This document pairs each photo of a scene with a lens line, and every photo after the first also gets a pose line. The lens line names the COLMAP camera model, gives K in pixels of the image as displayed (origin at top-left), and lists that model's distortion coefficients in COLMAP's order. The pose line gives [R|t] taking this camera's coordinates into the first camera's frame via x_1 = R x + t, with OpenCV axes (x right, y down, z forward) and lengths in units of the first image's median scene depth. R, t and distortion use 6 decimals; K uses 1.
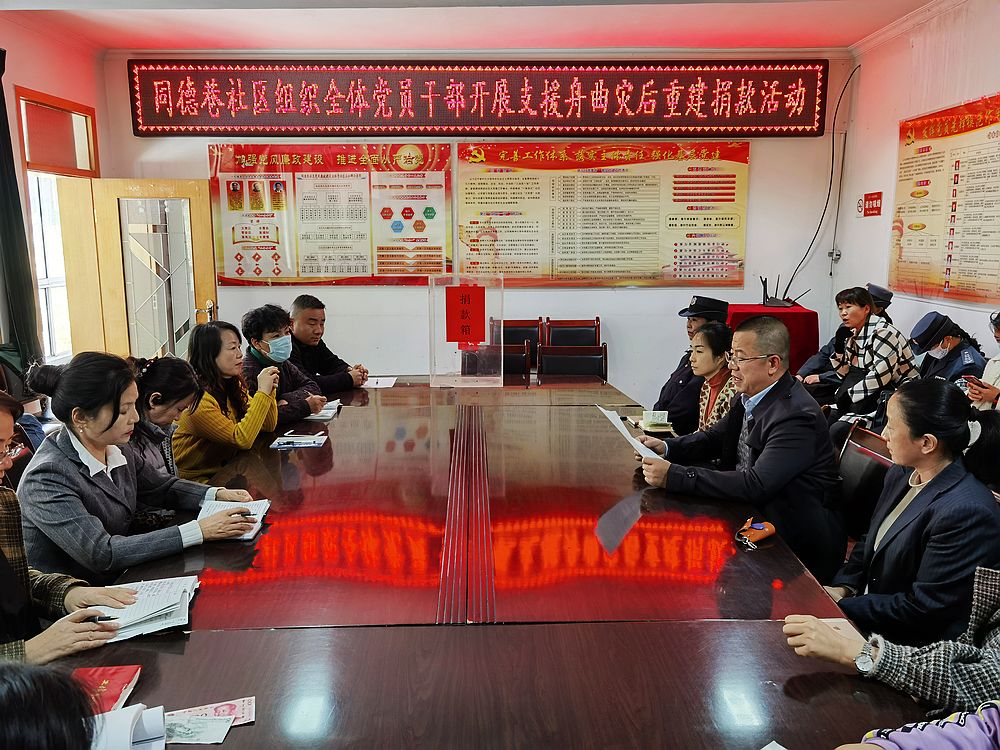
lens RADIAL K [[805.5, 0, 500.3], [0, 805.5, 378.3], [0, 0, 1]] dist [0.005994, 0.027673]
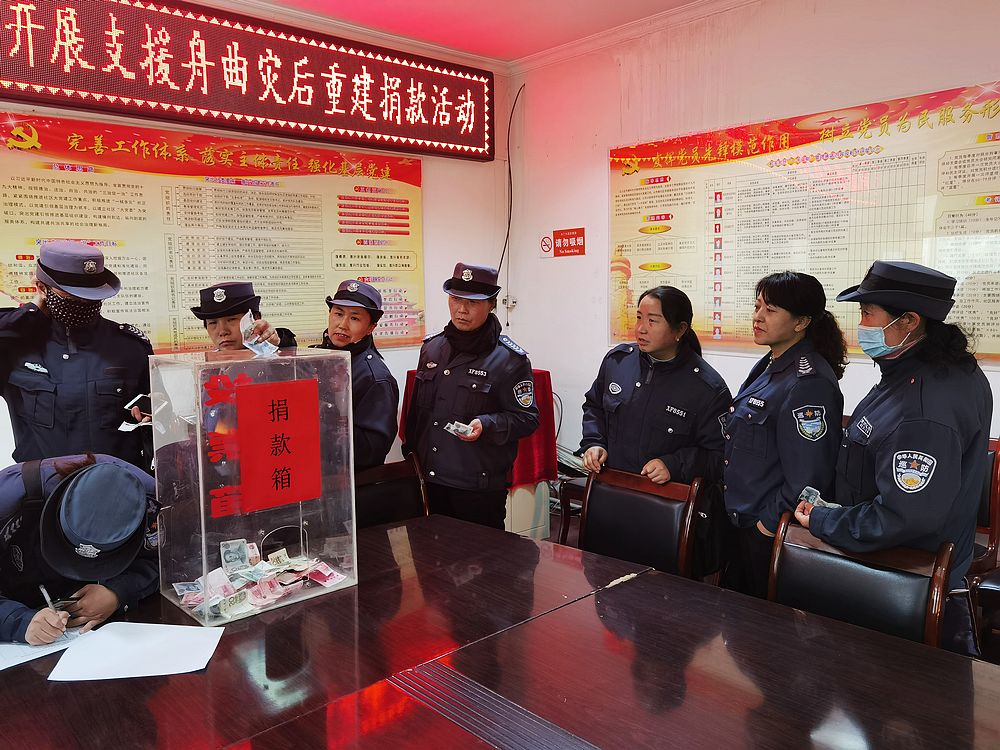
lens RADIAL K [[805.5, 0, 495.5], [0, 805.5, 369.6], [0, 0, 1]] dist [0.005994, 0.027673]
pose [[0.748702, -0.078680, 0.658221, -0.163257], [0.125672, 0.991772, -0.024397, -0.064442], [-0.650885, 0.100986, 0.752429, 0.388851]]
